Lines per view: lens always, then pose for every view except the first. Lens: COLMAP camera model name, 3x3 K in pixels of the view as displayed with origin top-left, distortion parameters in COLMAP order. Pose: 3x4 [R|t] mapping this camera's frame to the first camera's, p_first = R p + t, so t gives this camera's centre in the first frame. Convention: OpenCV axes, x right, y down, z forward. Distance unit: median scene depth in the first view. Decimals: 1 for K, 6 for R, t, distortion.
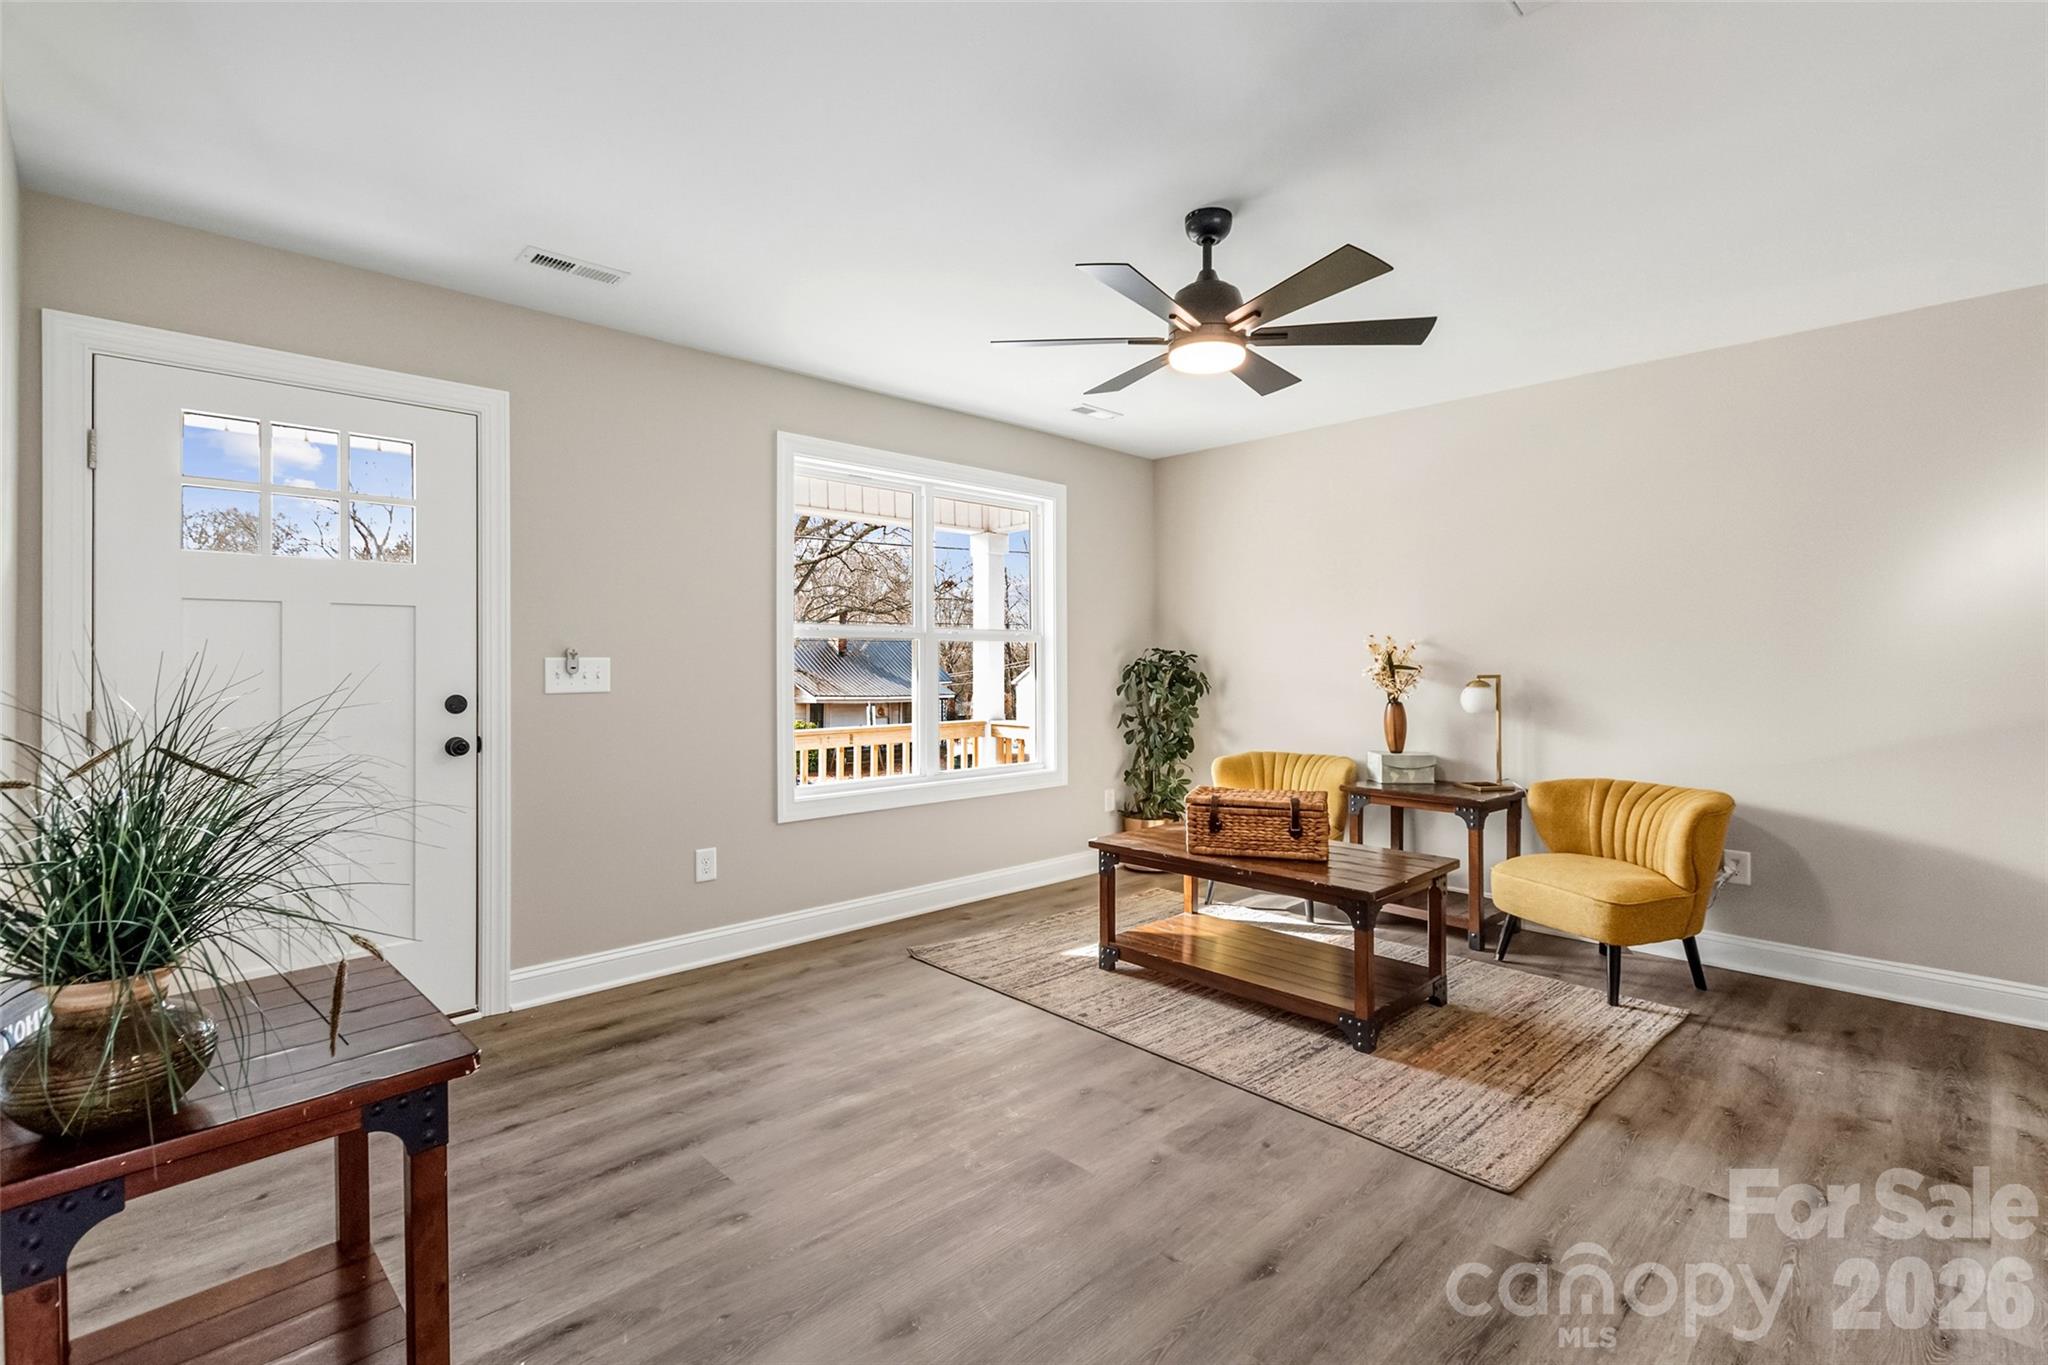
lens RADIAL K [[934.8, 0, 1041.8], [0, 934.8, 659.3], [0, 0, 1]] dist [0.004601, -0.000085]
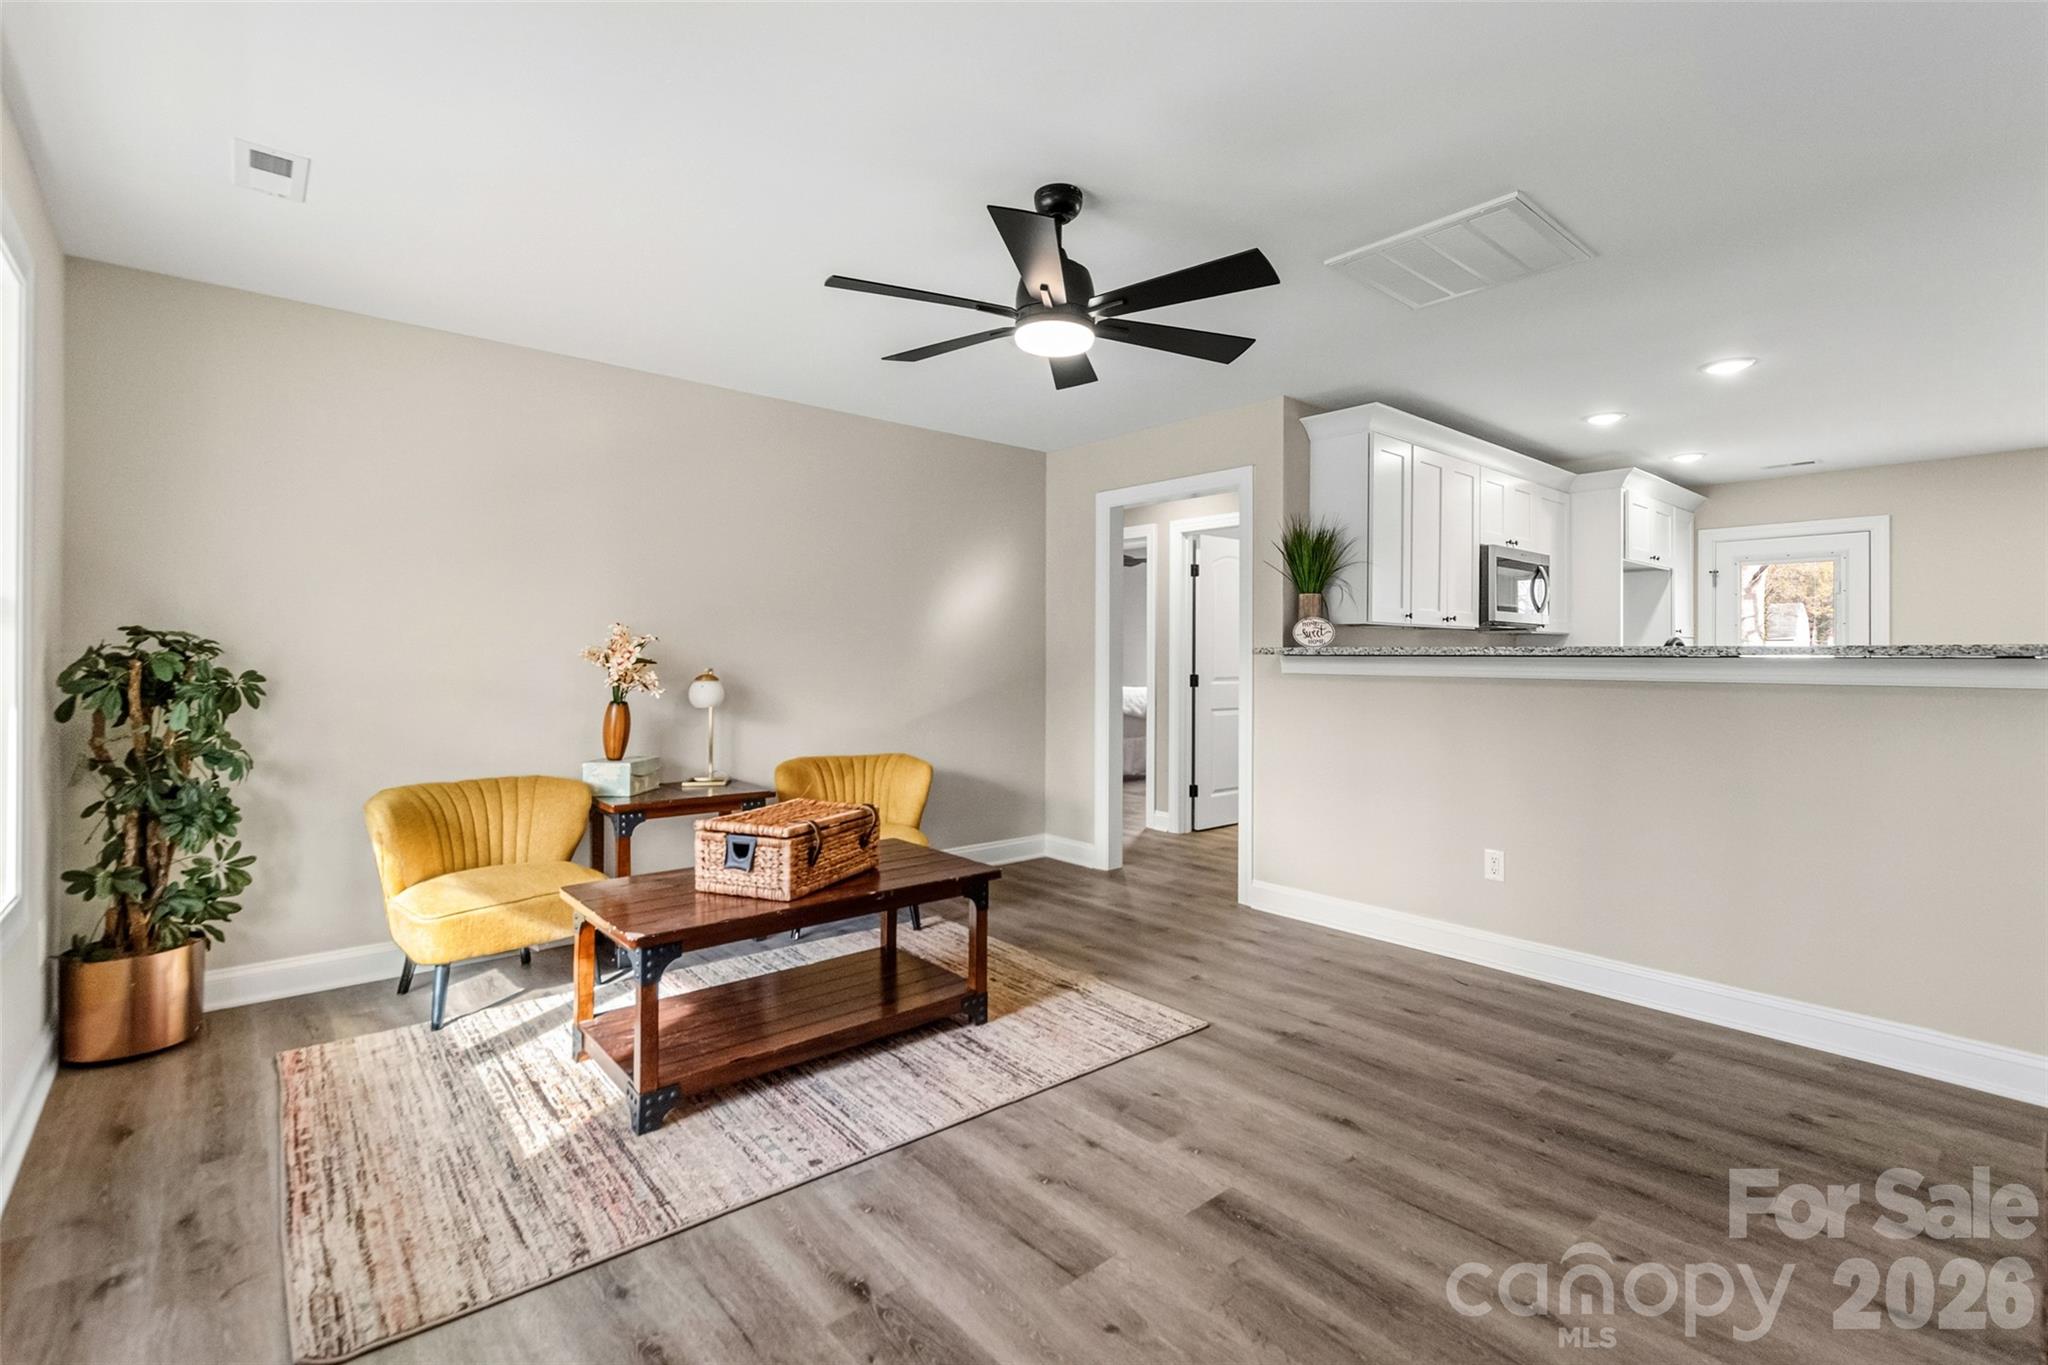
lens RADIAL K [[919.6, 0, 1031.7], [0, 919.6, 650.8], [0, 0, 1]] dist [0.005069, -0.000039]
pose [[0.060702, 0.006692, 0.998133, -0.666632], [-0.010117, 0.999930, -0.006089, 0.000878], [-0.998105, -0.009729, 0.060766, 0.840743]]
